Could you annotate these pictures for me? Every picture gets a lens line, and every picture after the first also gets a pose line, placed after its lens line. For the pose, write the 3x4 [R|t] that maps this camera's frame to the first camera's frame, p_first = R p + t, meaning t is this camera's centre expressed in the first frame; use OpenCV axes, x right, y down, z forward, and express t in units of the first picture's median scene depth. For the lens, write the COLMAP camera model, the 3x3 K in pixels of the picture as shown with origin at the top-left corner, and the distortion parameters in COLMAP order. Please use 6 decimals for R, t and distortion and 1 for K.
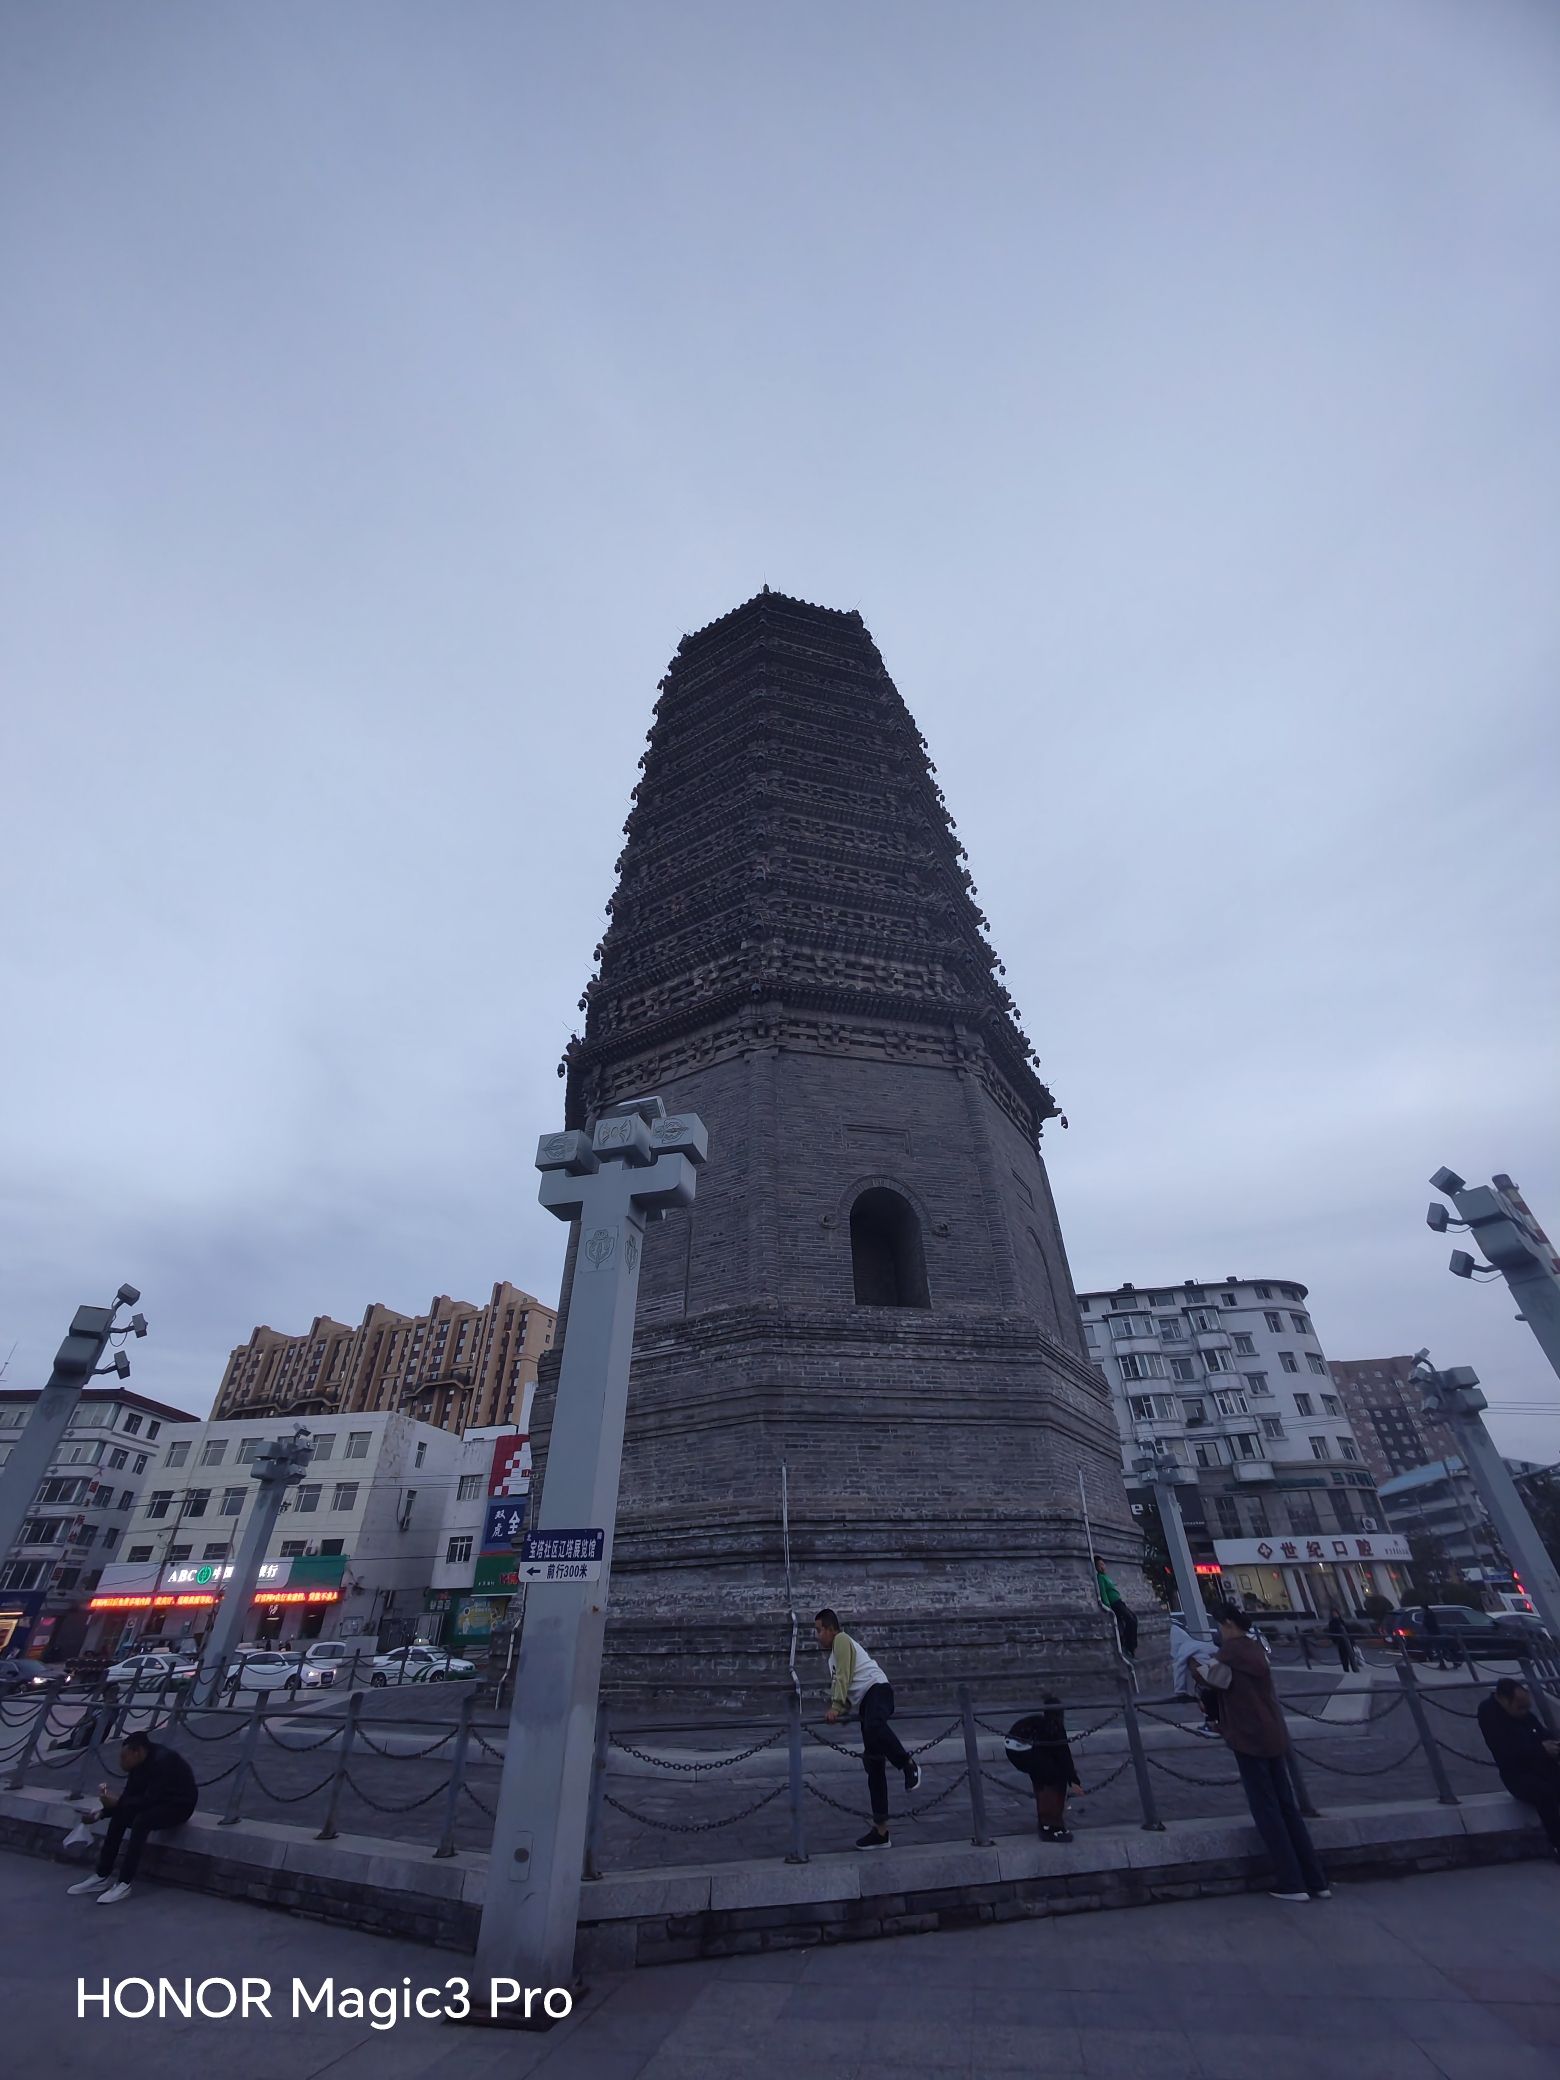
lens RADIAL K [[825.7, 0, 780.0], [0, 825.7, 1040.0], [0, 0, 1]] dist [-0.001002, 0.000235]
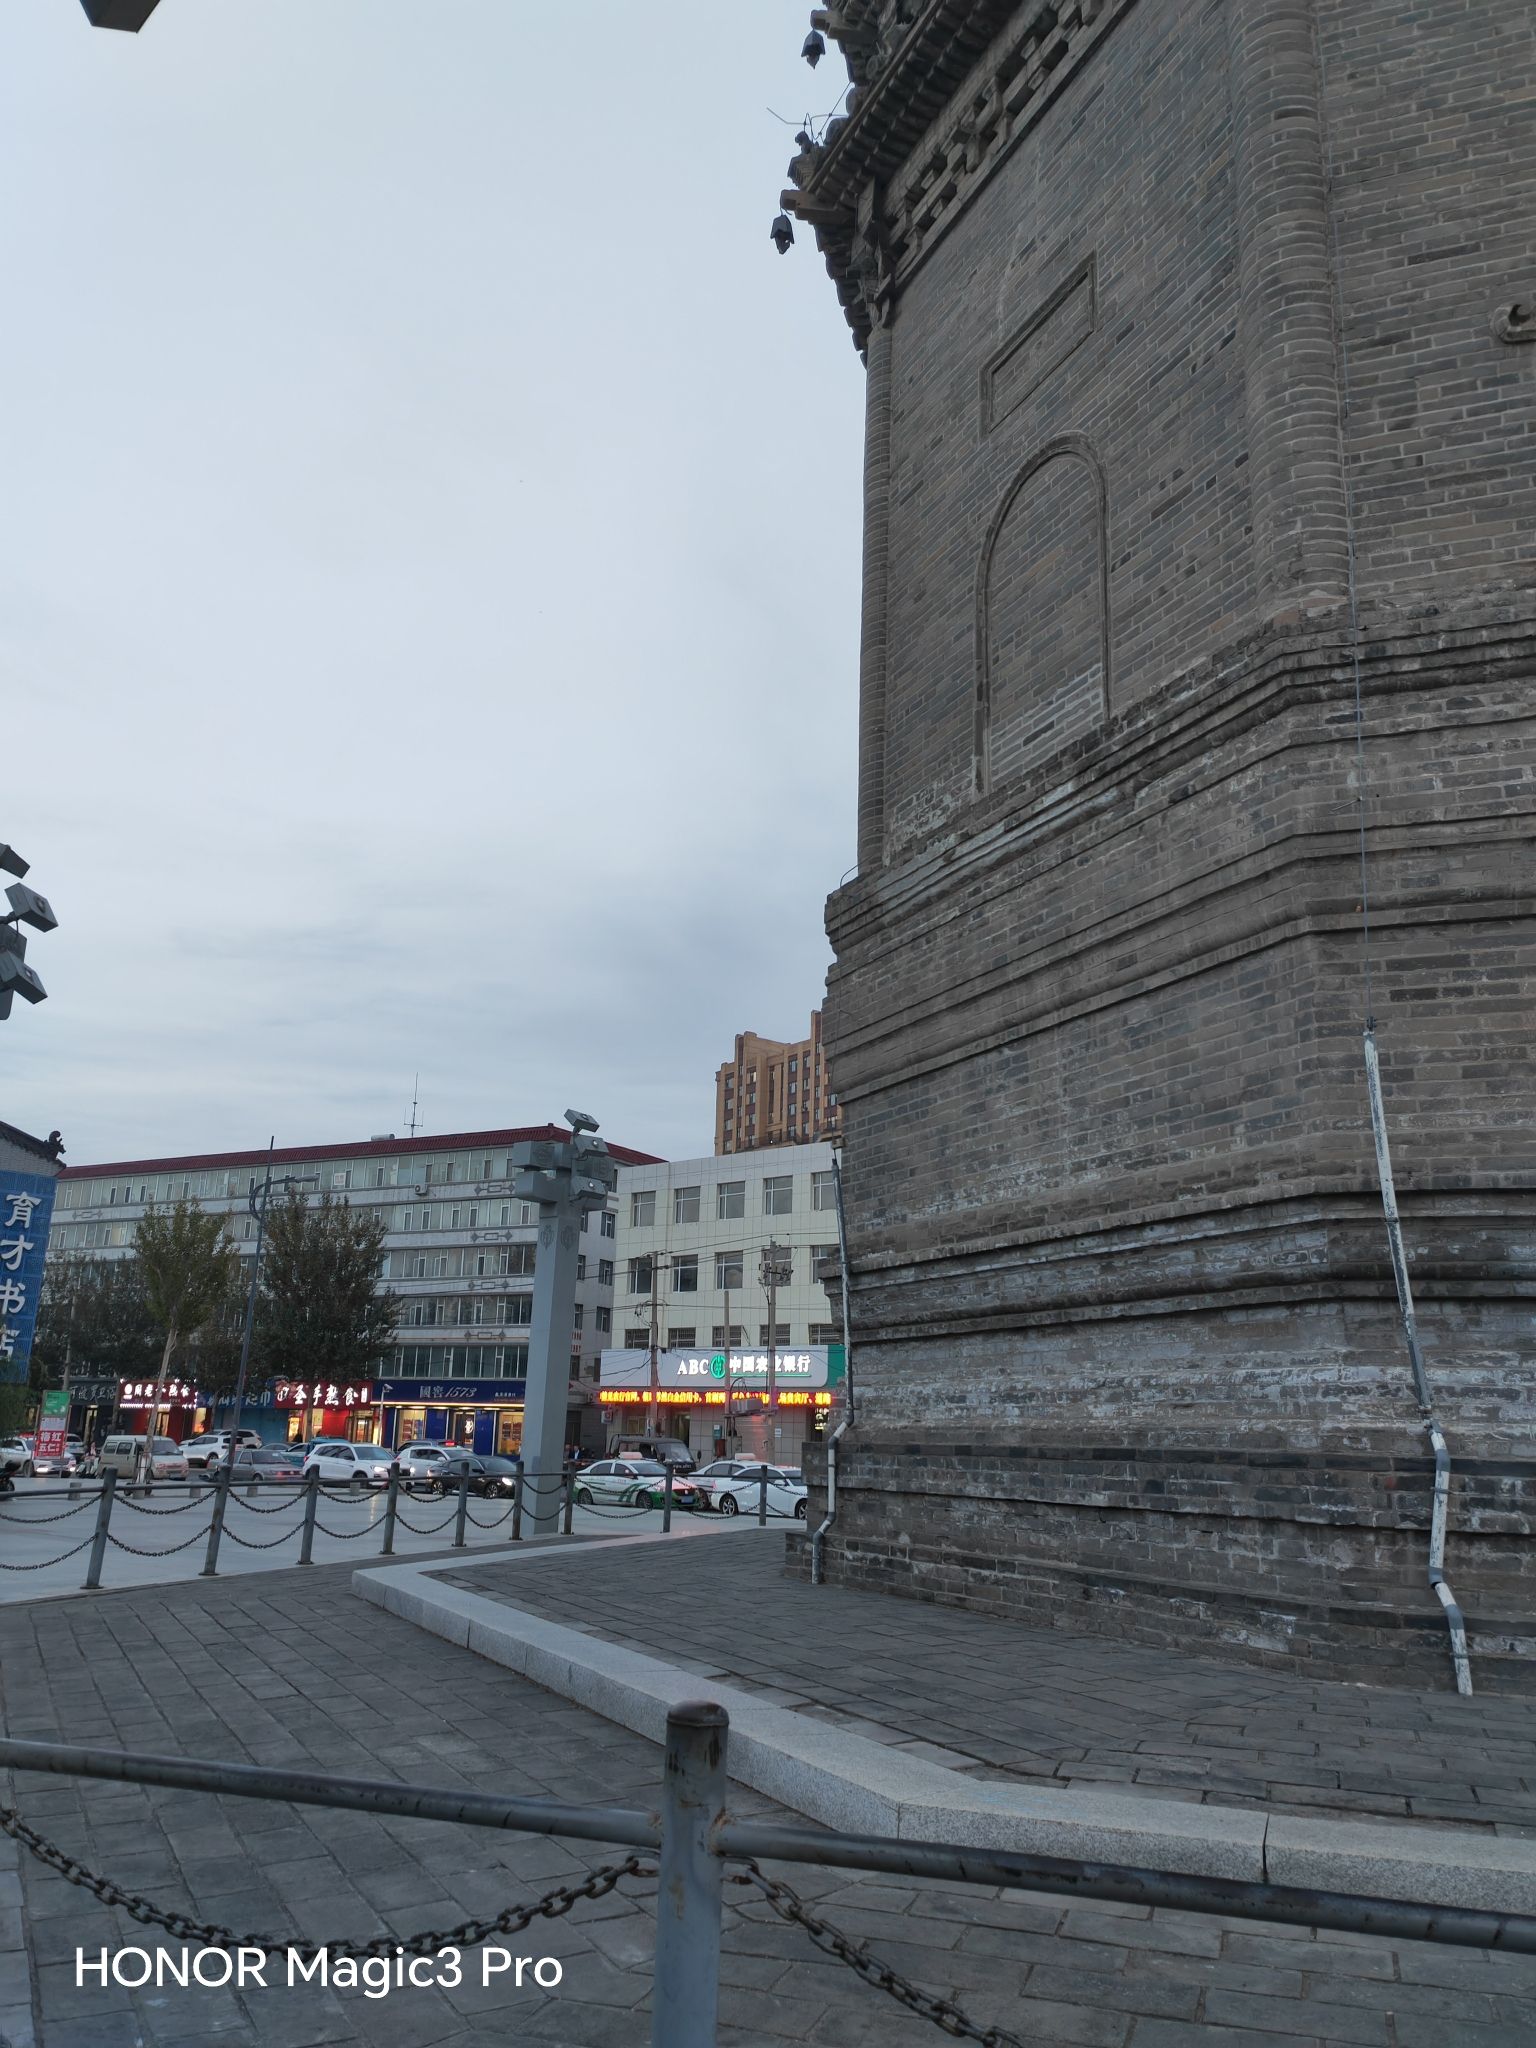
lens RADIAL K [[1555.2, 0, 739.0], [0, 1555.2, 1027.2], [0, 0, 1]] dist [0.045472, 0.003528]
pose [[0.838619, -0.094499, -0.536459, 0.121326], [0.272030, 0.925892, 0.262152, 0.272596], [0.471930, -0.365779, 0.802177, 0.379948]]
